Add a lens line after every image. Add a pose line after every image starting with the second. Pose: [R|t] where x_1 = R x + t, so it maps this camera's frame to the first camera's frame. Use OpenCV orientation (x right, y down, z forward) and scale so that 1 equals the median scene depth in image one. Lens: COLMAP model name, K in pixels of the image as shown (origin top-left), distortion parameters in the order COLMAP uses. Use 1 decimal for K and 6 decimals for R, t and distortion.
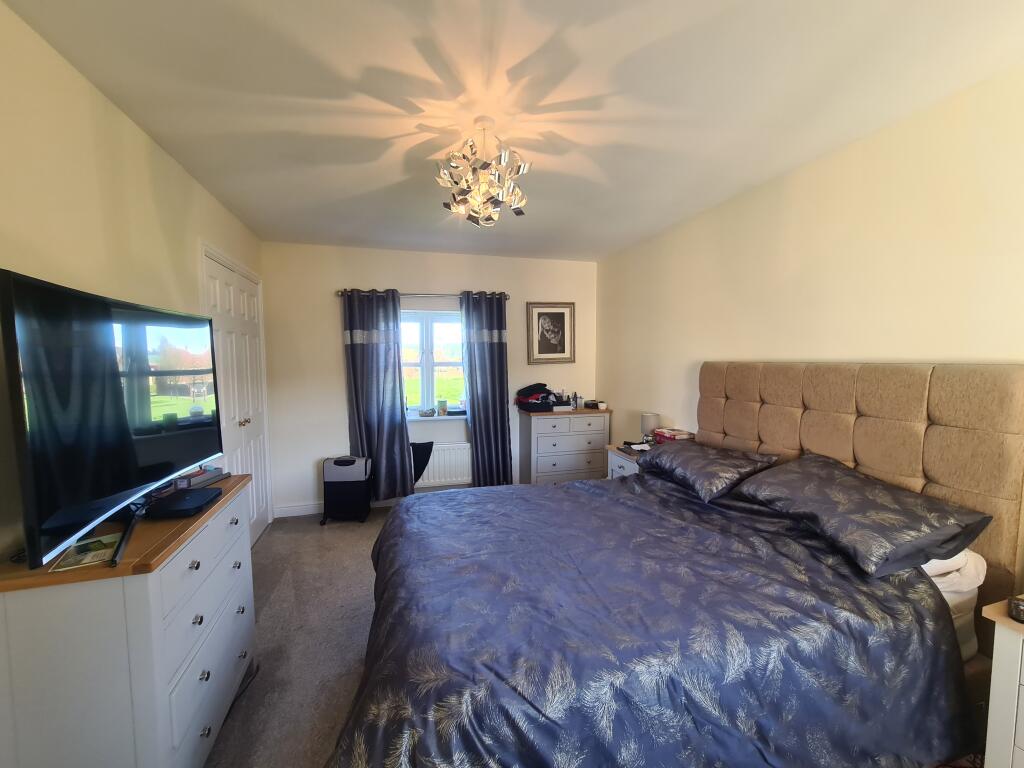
lens RADIAL K [[420.3, 0, 510.4], [0, 420.3, 387.2], [0, 0, 1]] dist [-0.009636, 0.000190]
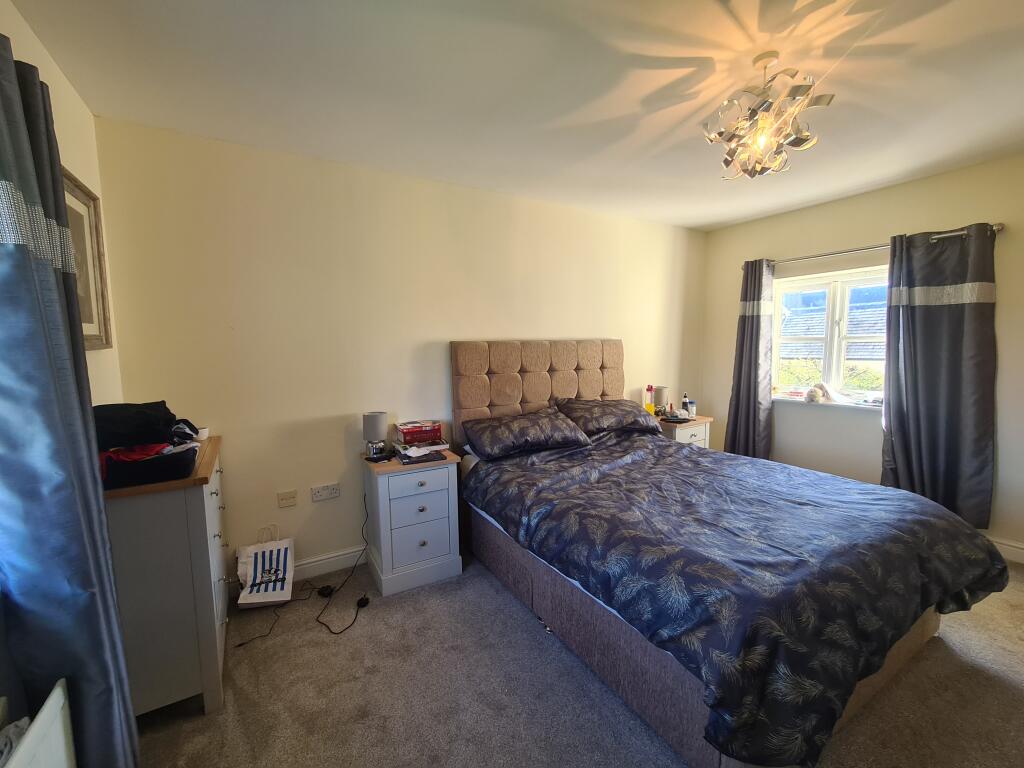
lens RADIAL K [[420.3, 0, 510.4], [0, 420.3, 387.2], [0, 0, 1]] dist [-0.009636, 0.000190]
pose [[-0.263876, -0.100195, 0.959339, -0.715942], [0.076111, 0.989326, 0.124262, -0.089370], [-0.961549, 0.105806, -0.253434, 1.564382]]
